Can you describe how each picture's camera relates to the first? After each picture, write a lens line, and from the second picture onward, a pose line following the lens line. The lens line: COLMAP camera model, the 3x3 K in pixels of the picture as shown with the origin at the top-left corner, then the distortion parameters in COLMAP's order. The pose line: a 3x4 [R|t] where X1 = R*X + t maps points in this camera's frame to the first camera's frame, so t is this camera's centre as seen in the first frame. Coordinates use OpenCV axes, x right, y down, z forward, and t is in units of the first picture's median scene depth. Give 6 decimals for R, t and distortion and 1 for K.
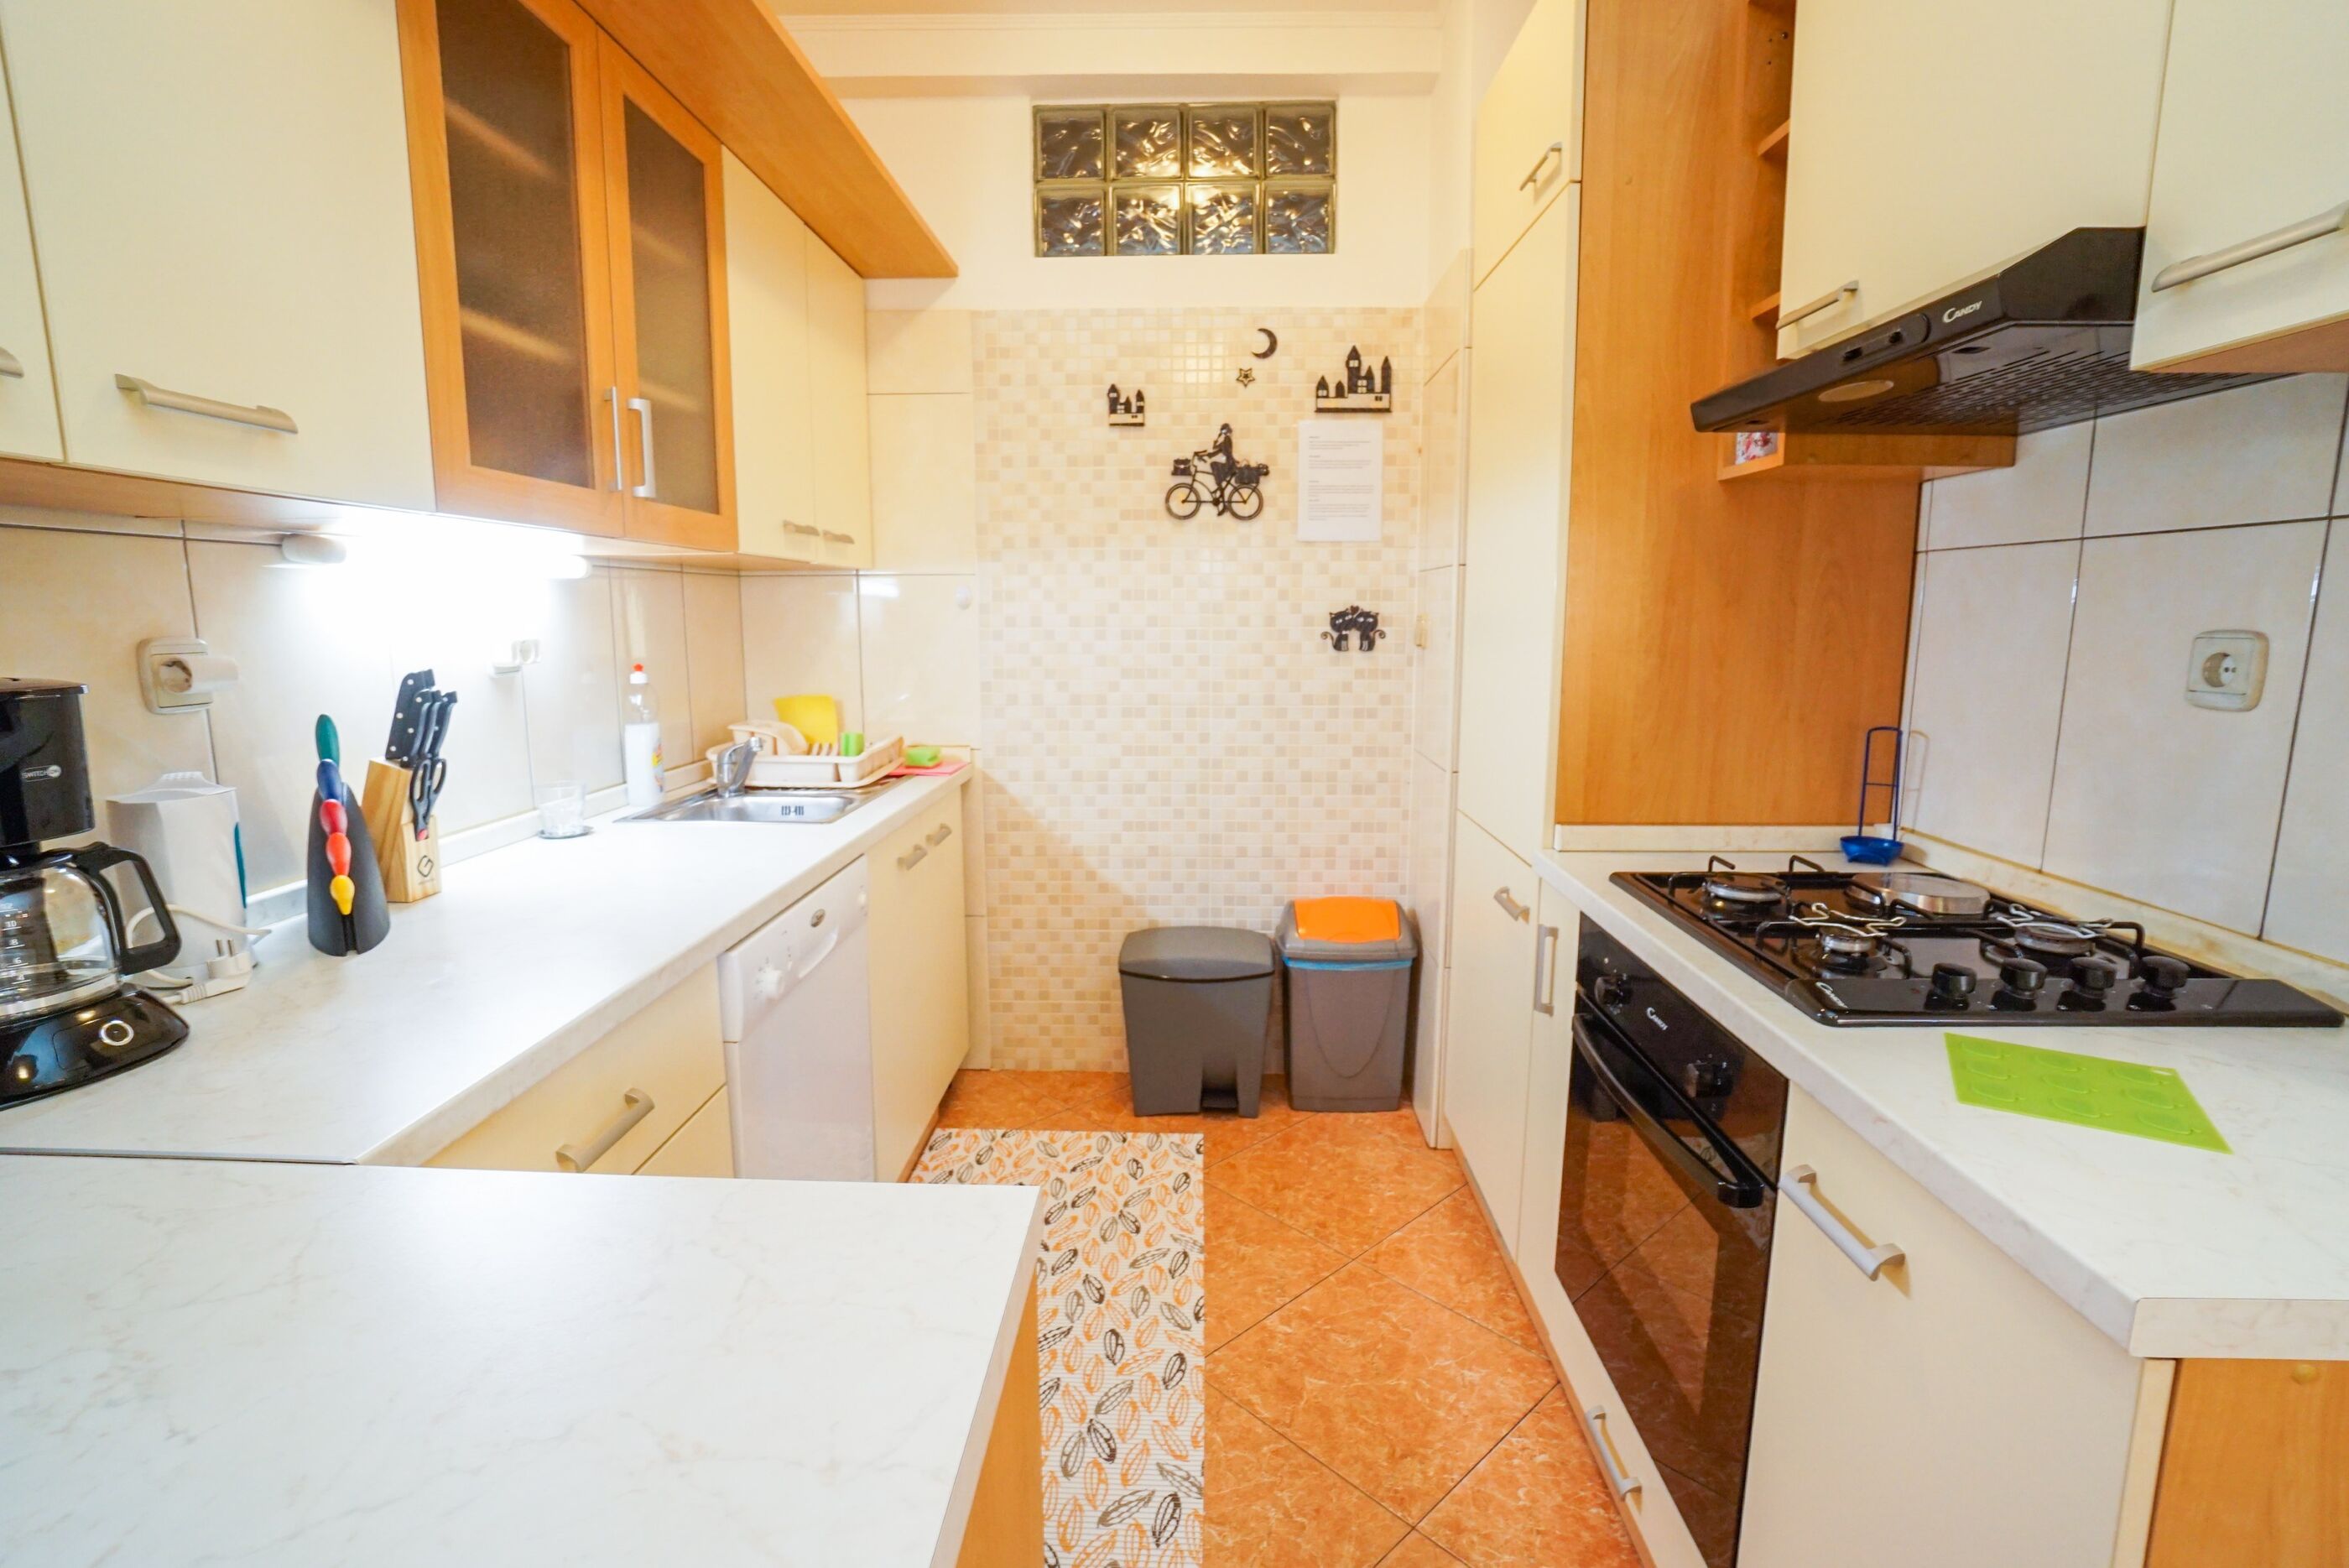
lens RADIAL K [[1078.0, 0, 1174.1], [0, 1078.0, 776.2], [0, 0, 1]] dist [-0.058213, 0.018692]
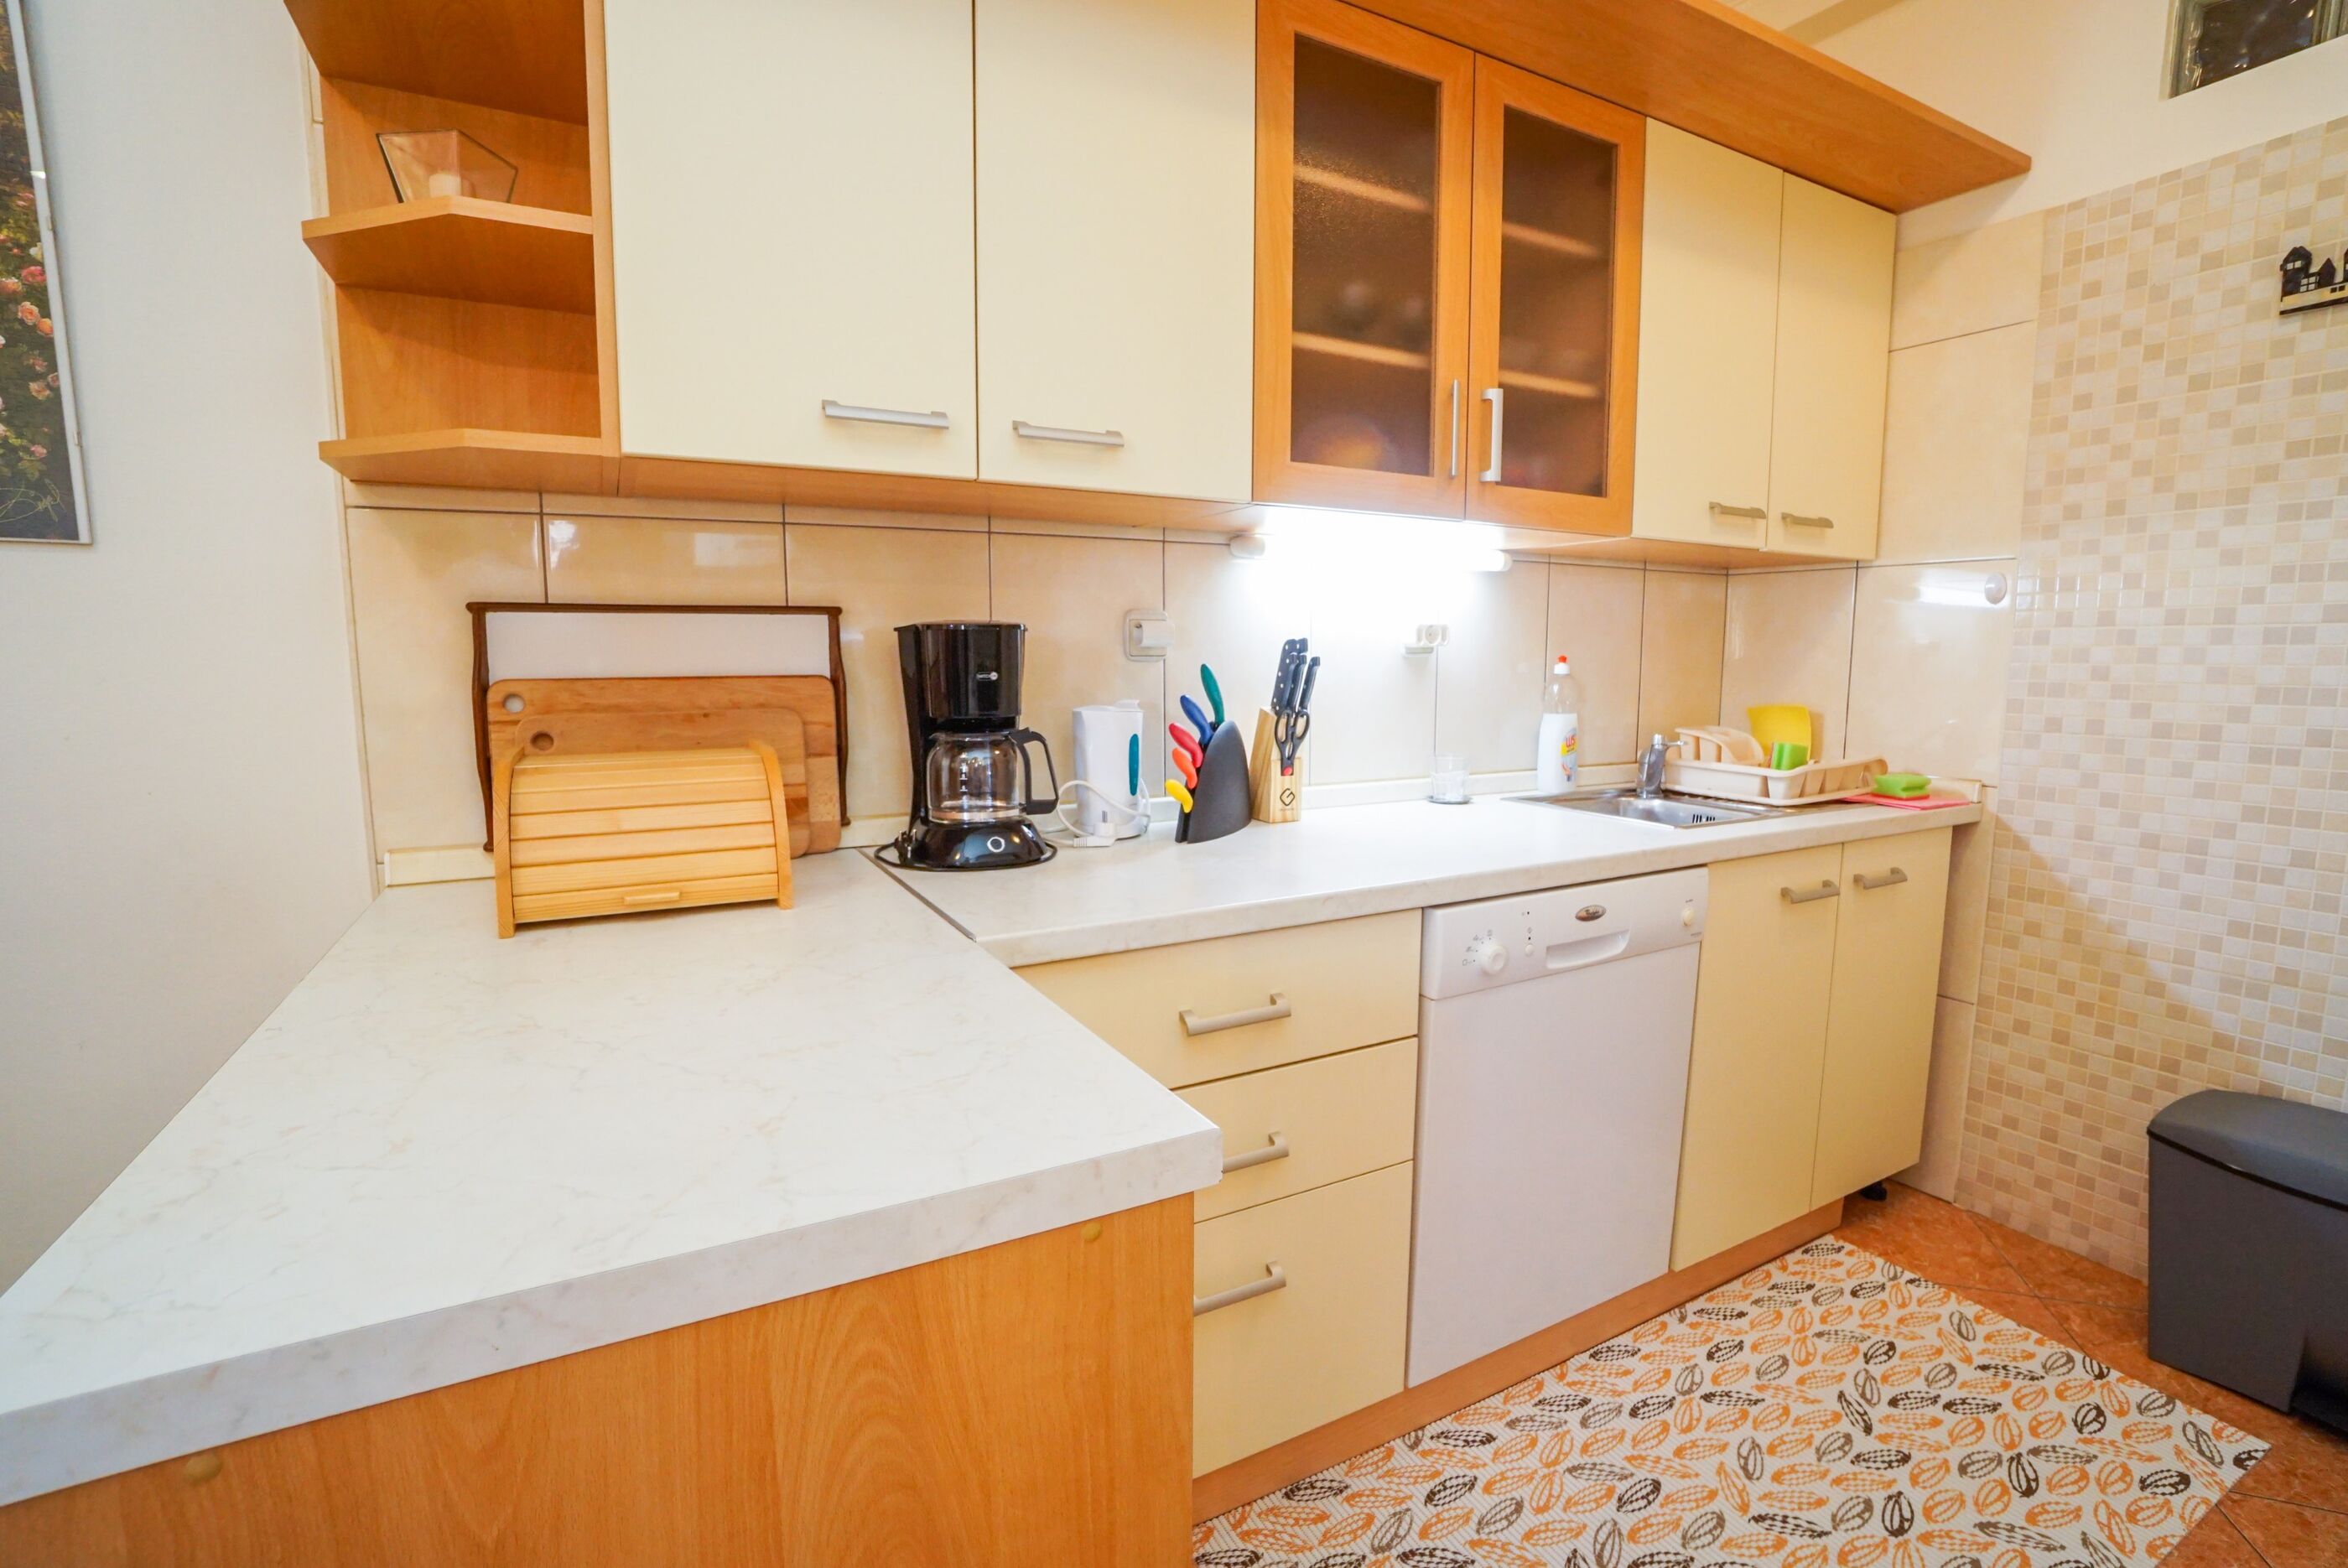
lens RADIAL K [[1066.1, 0, 1176.8], [0, 1066.1, 781.2], [0, 0, 1]] dist [-0.062981, 0.022489]
pose [[0.503355, 0.106463, -0.857496, 0.162962], [-0.131337, 0.990277, 0.045853, 0.014315], [0.854040, 0.089540, 0.512443, 0.131083]]
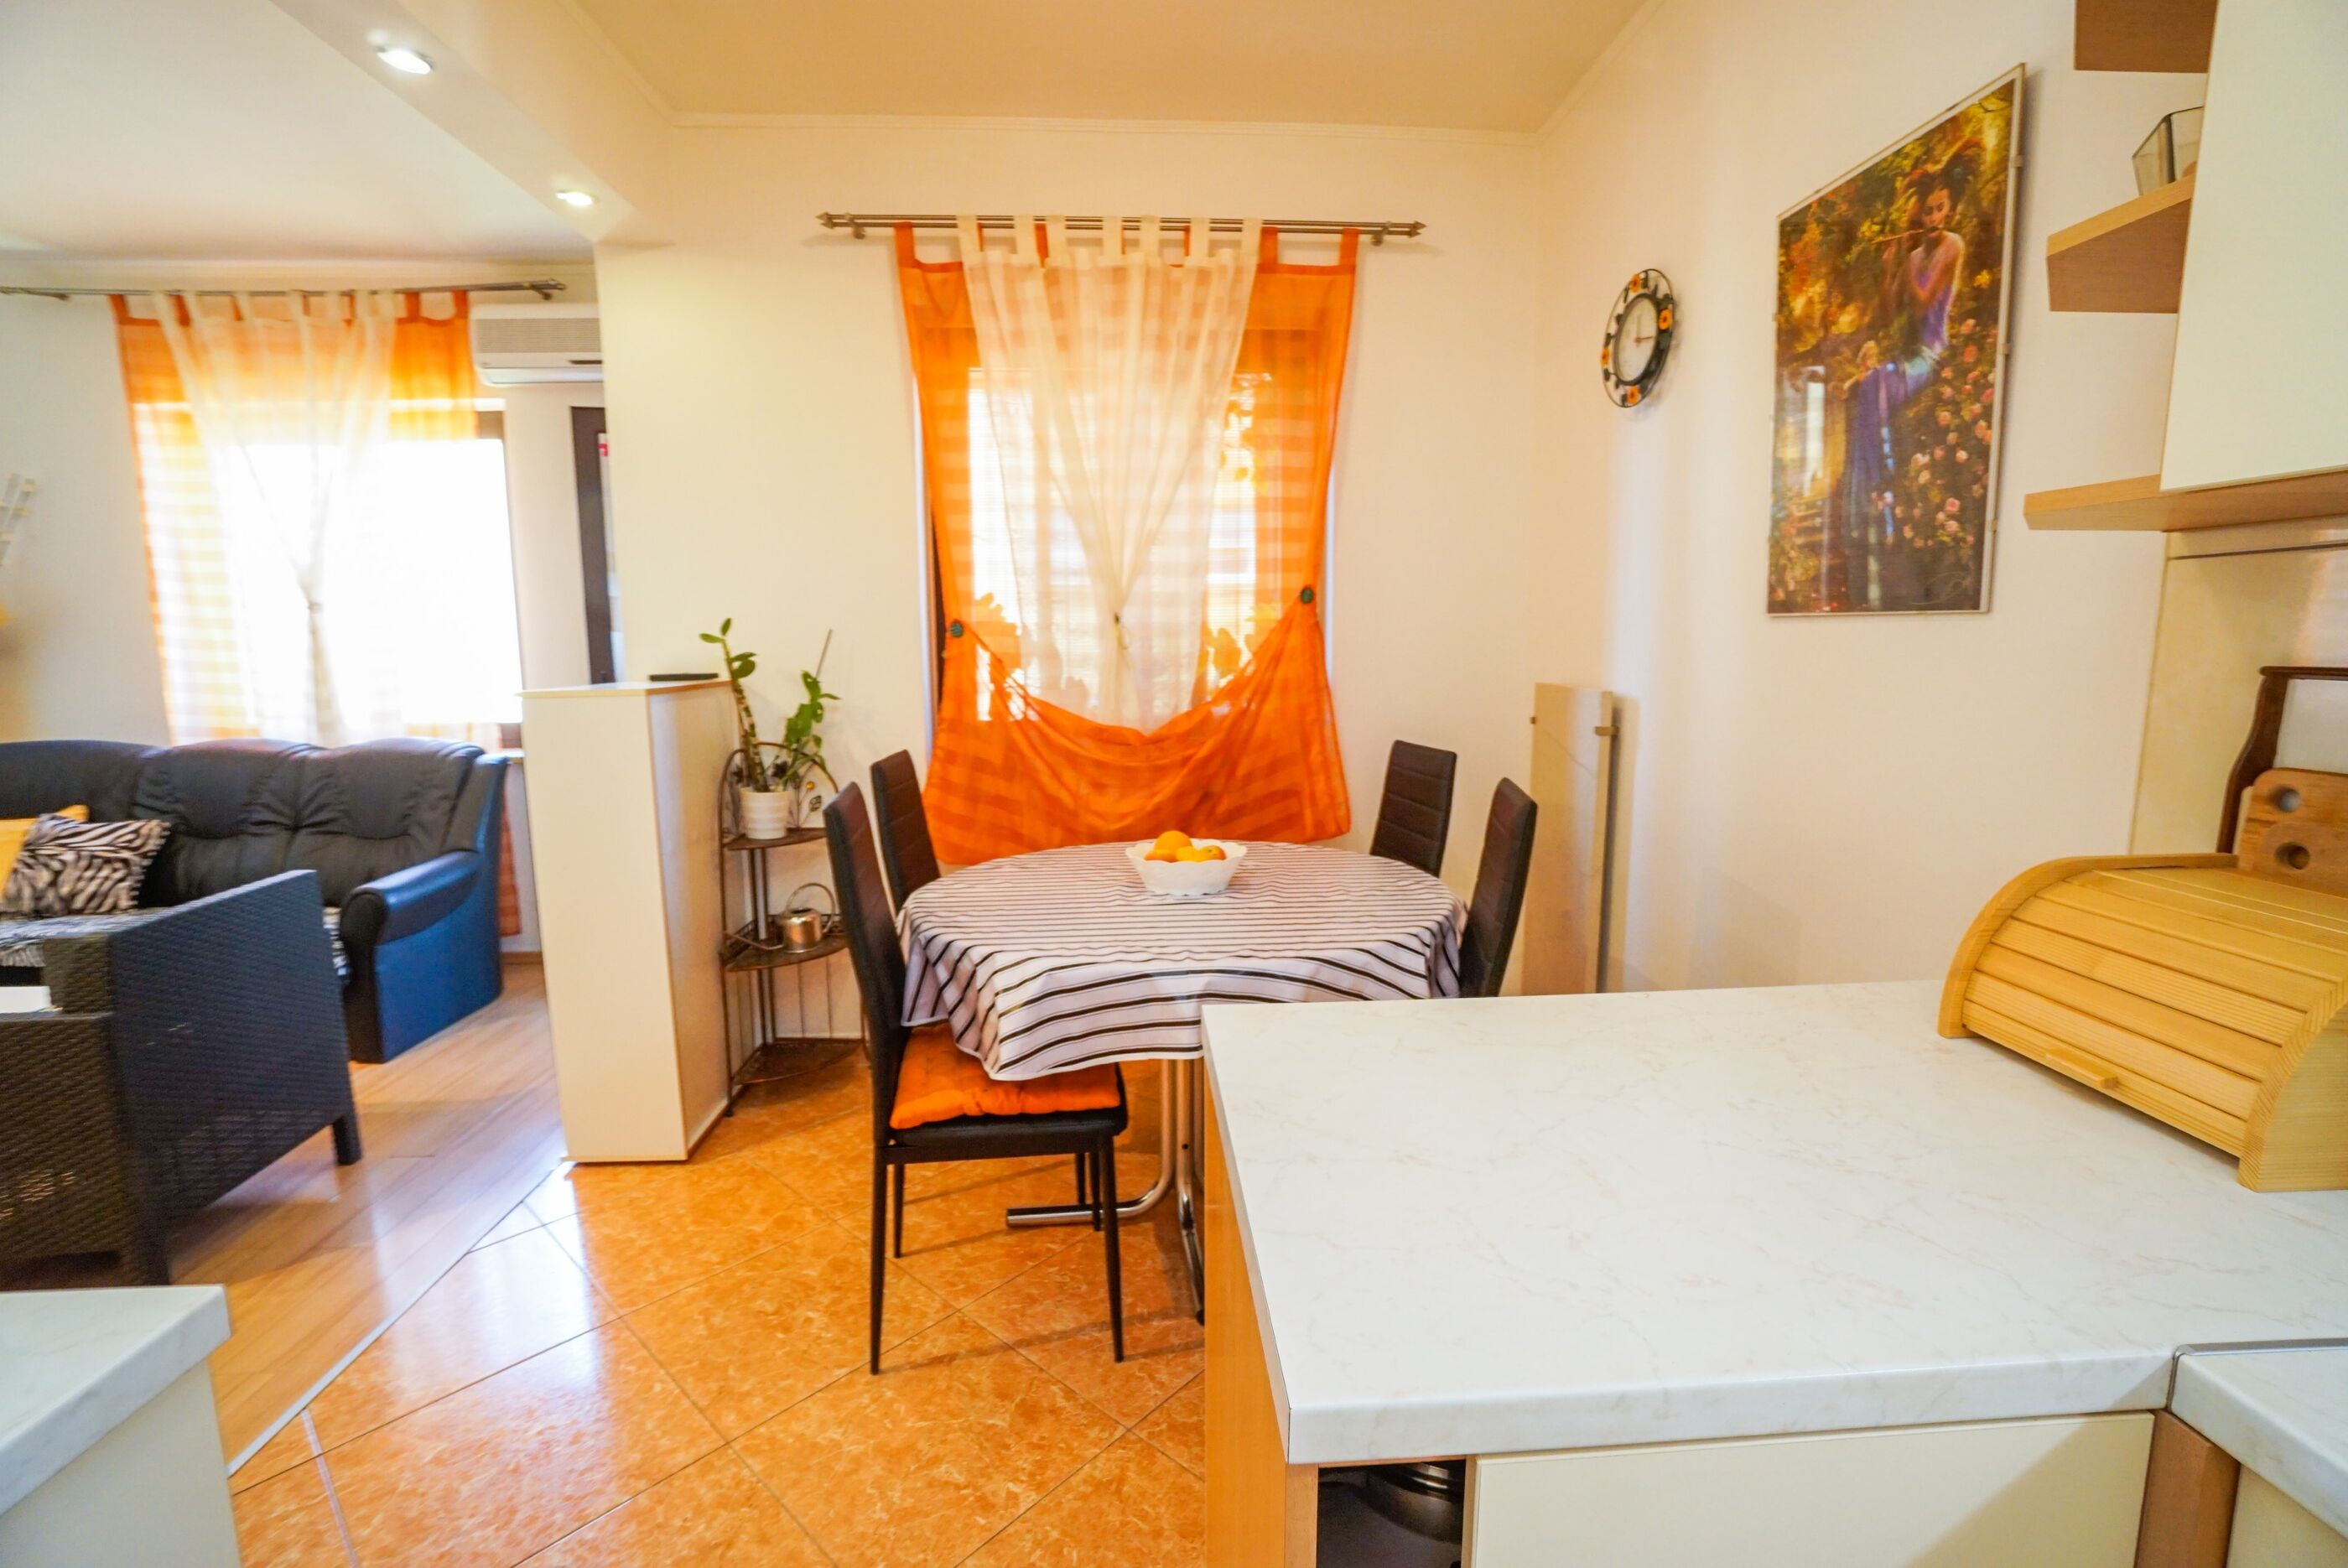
lens RADIAL K [[1047.2, 0, 1171.7], [0, 1047.2, 778.7], [0, 0, 1]] dist [-0.070922, 0.029529]
pose [[-0.996837, 0.023076, -0.076043, 0.000559], [0.000476, 0.958629, 0.284660, -0.070101], [0.079466, 0.283723, -0.955608, 0.428970]]
